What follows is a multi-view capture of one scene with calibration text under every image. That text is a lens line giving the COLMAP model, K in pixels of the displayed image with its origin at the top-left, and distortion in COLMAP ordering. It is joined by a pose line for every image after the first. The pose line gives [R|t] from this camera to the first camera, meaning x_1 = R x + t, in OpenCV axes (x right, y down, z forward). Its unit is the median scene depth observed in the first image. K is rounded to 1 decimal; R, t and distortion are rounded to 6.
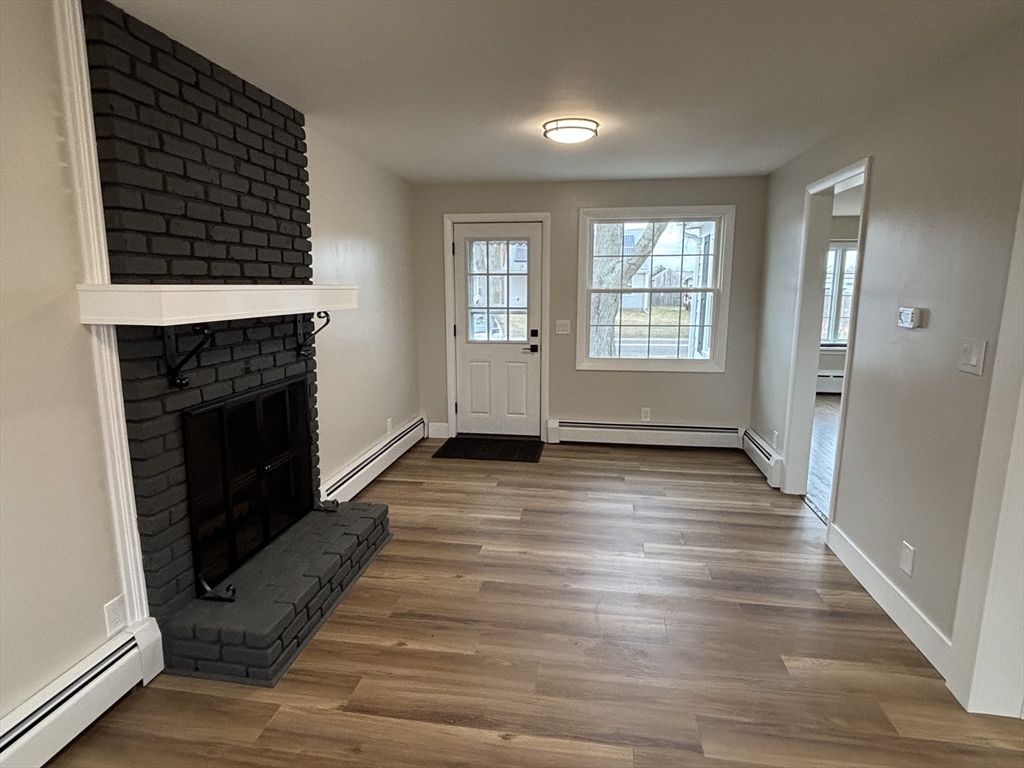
lens RADIAL K [[557.7, 0, 506.0], [0, 557.7, 384.2], [0, 0, 1]] dist [-0.000629, -0.011696]
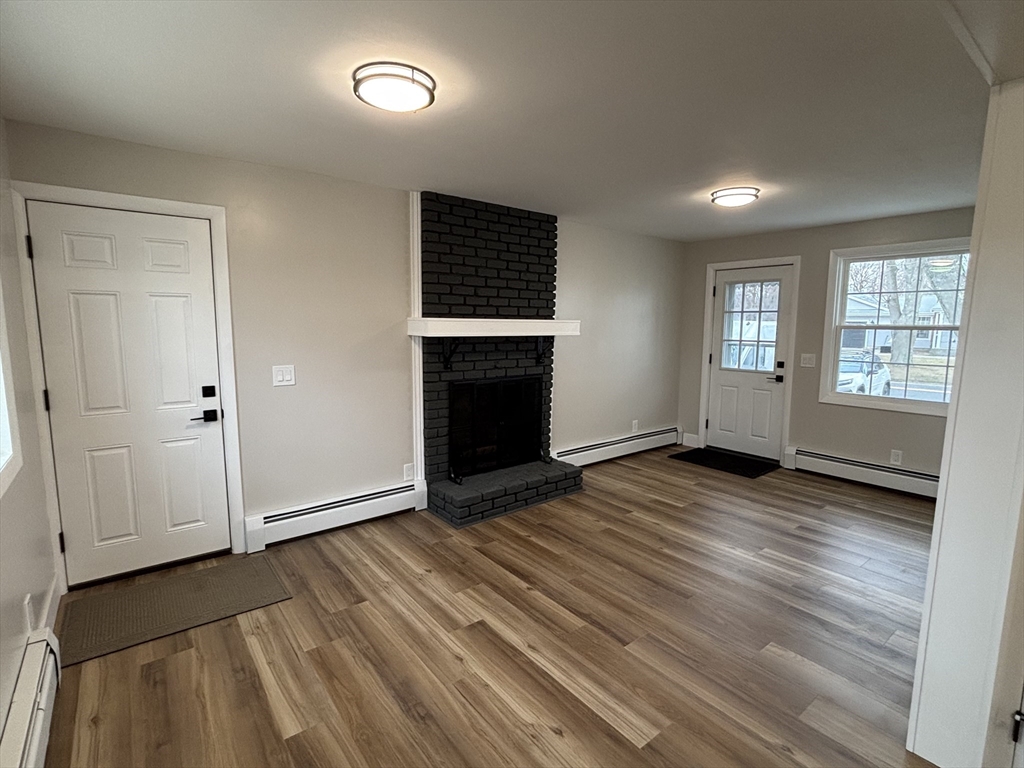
lens RADIAL K [[486.1, 0, 514.1], [0, 486.1, 382.7], [0, 0, 1]] dist [0.005008, -0.005114]
pose [[0.734679, 0.087020, -0.672810, 0.579222], [-0.124331, 0.992213, -0.007433, 0.028447], [0.666924, 0.089112, 0.739778, -0.101828]]
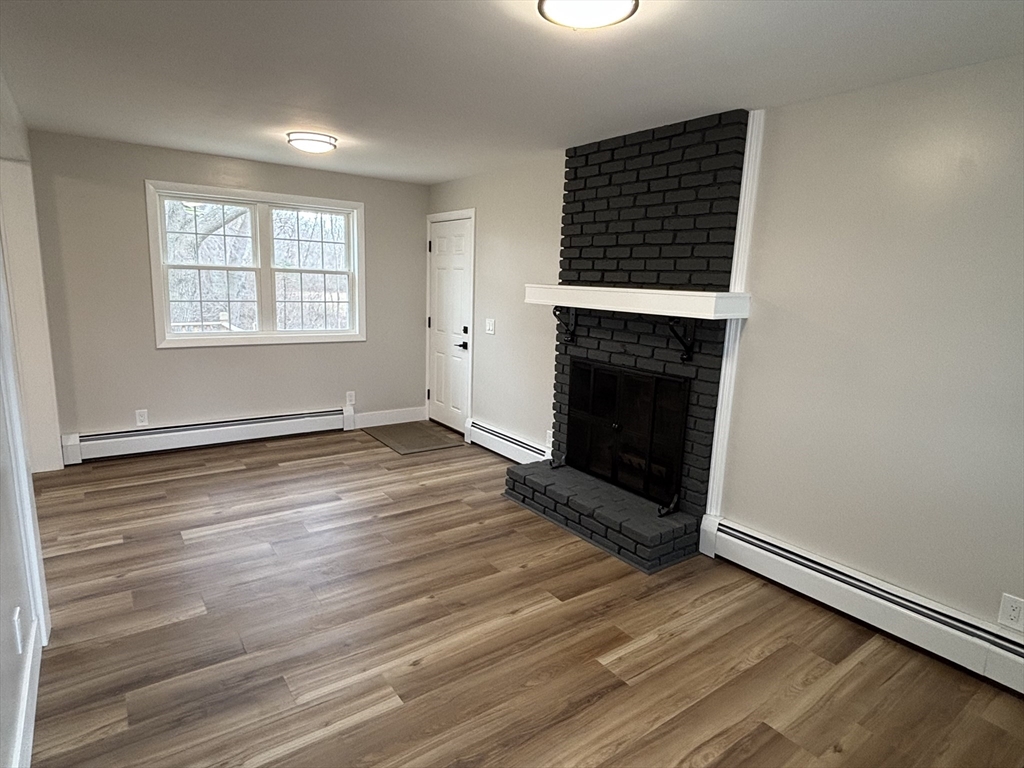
lens RADIAL K [[557.7, 0, 516.0], [0, 557.7, 392.7], [0, 0, 1]] dist [-0.000629, -0.011696]
pose [[-0.691743, 0.107896, -0.714038, 0.638875], [-0.169586, 0.936853, 0.305856, -0.275085], [0.701949, 0.332664, -0.629764, 1.558660]]
